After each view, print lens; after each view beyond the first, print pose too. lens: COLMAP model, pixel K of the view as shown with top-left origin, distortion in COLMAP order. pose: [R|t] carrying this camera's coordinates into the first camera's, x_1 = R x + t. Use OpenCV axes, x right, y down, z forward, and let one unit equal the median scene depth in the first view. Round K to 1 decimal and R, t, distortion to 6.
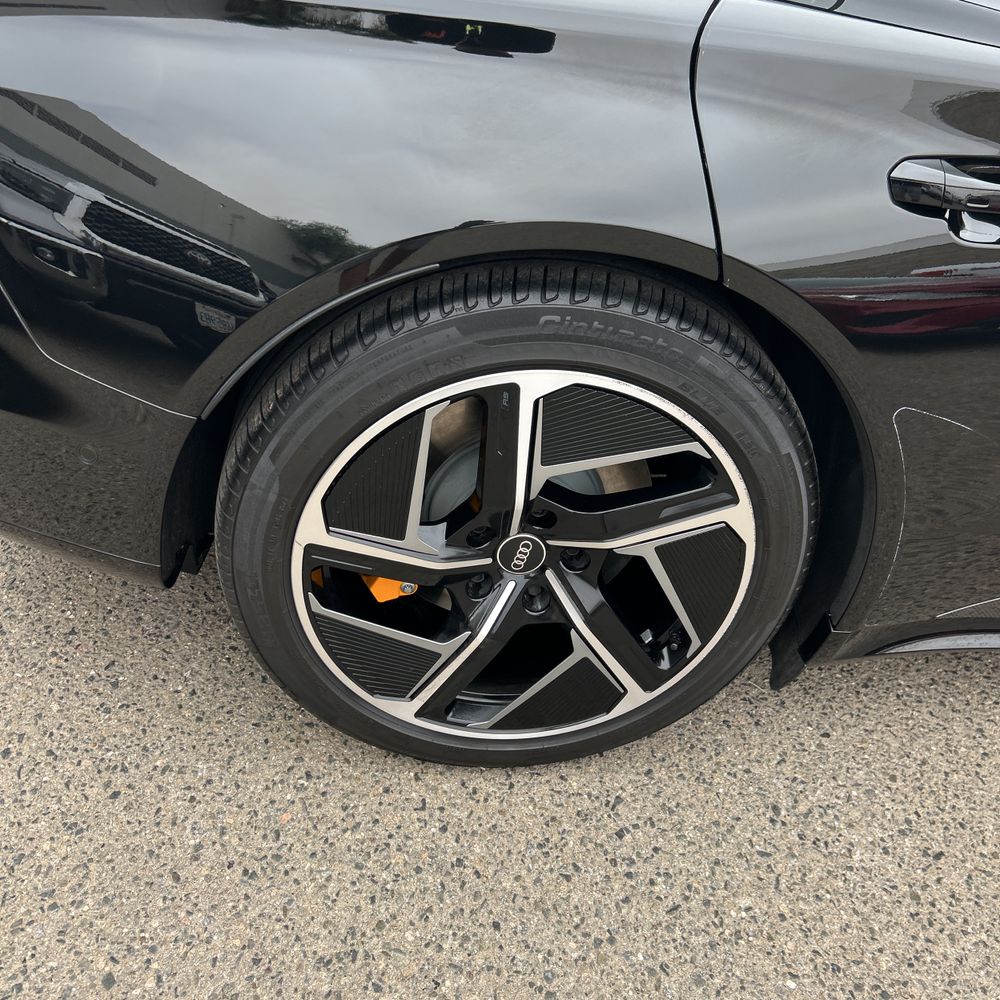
lens RADIAL K [[1030.3, 0, 484.9], [0, 1030.3, 484.6], [0, 0, 1]] dist [0.026174, -0.020853]
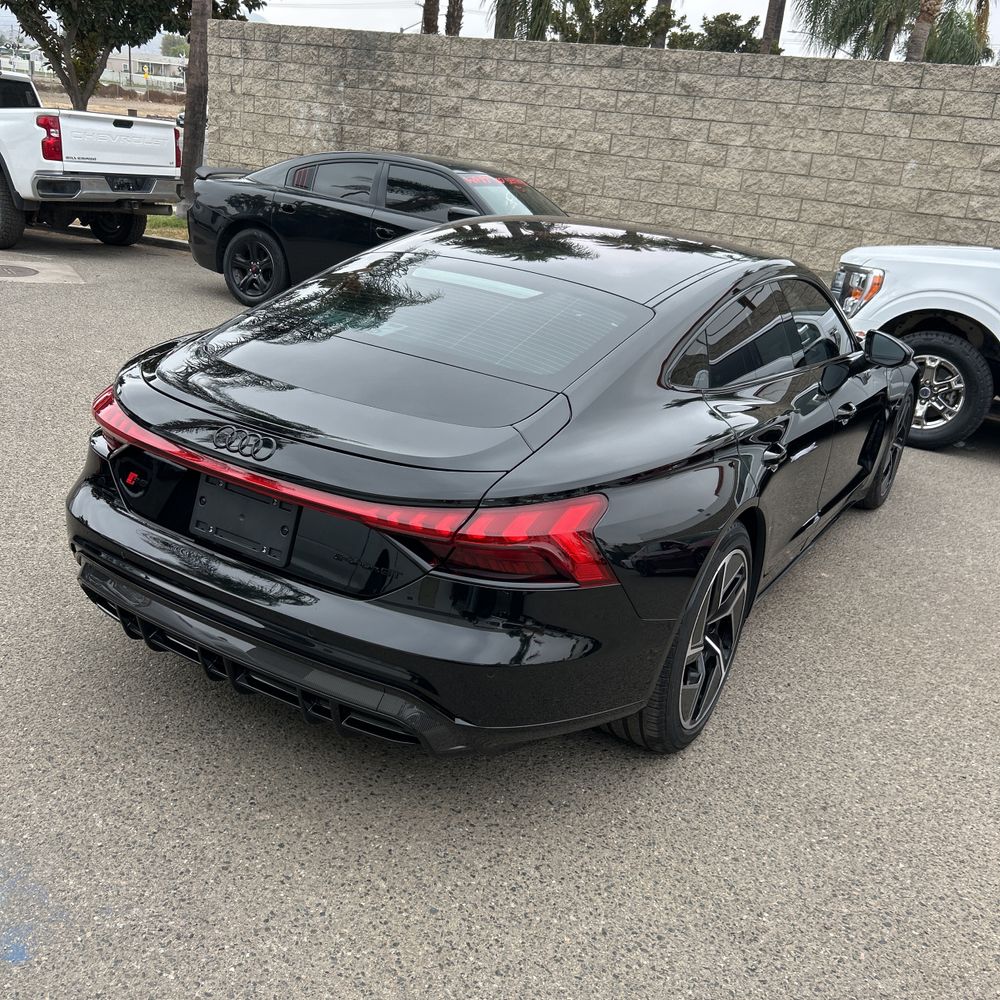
lens RADIAL K [[1007.5, 0, 498.5], [0, 1007.5, 481.8], [0, 0, 1]] dist [0.014508, 0.004786]
pose [[0.584276, -0.280865, 0.761404, -1.876516], [0.403794, 0.914438, 0.027457, -0.498731], [-0.703968, 0.291408, 0.647696, -0.295103]]
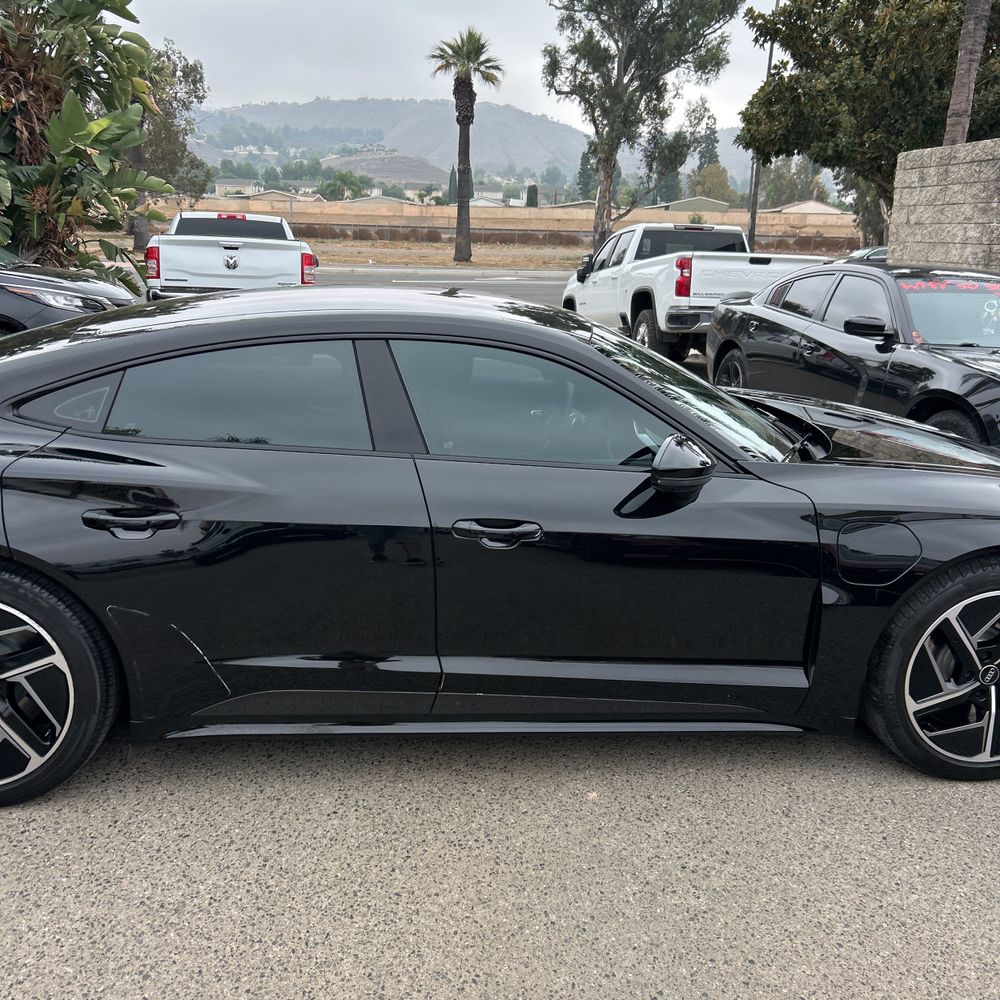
lens RADIAL K [[1007.5, 0, 498.5], [0, 1007.5, 481.8], [0, 0, 1]] dist [0.014508, 0.004786]
pose [[0.998367, -0.055859, 0.011984, 1.115053], [0.056580, 0.937709, -0.342782, 0.443644], [0.007910, 0.342900, 0.939338, -1.132547]]
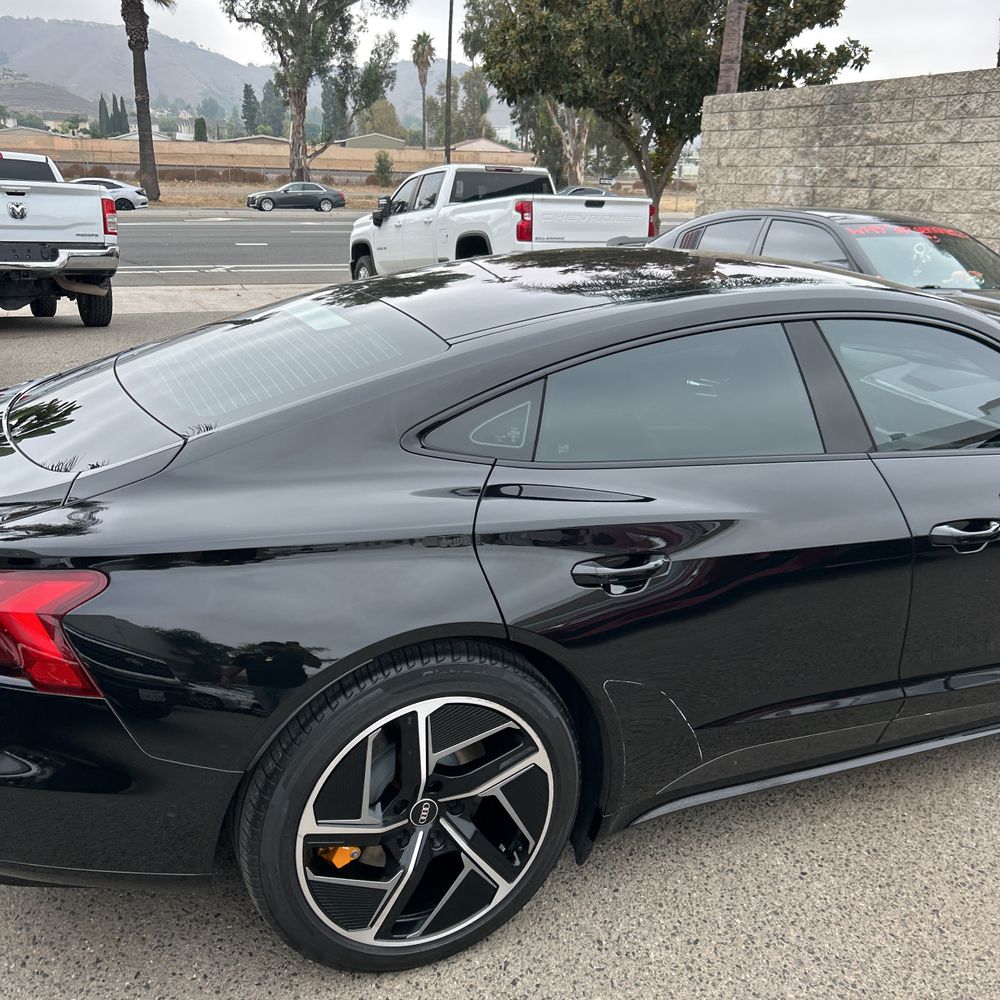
lens RADIAL K [[1002.7, 0, 490.1], [0, 1002.7, 472.3], [0, 0, 1]] dist [0.035828, -0.040039]
pose [[0.943113, -0.143834, 0.299749, -0.261460], [0.223965, 0.941173, -0.253049, -0.013465], [-0.245718, 0.305787, 0.919846, -0.665665]]
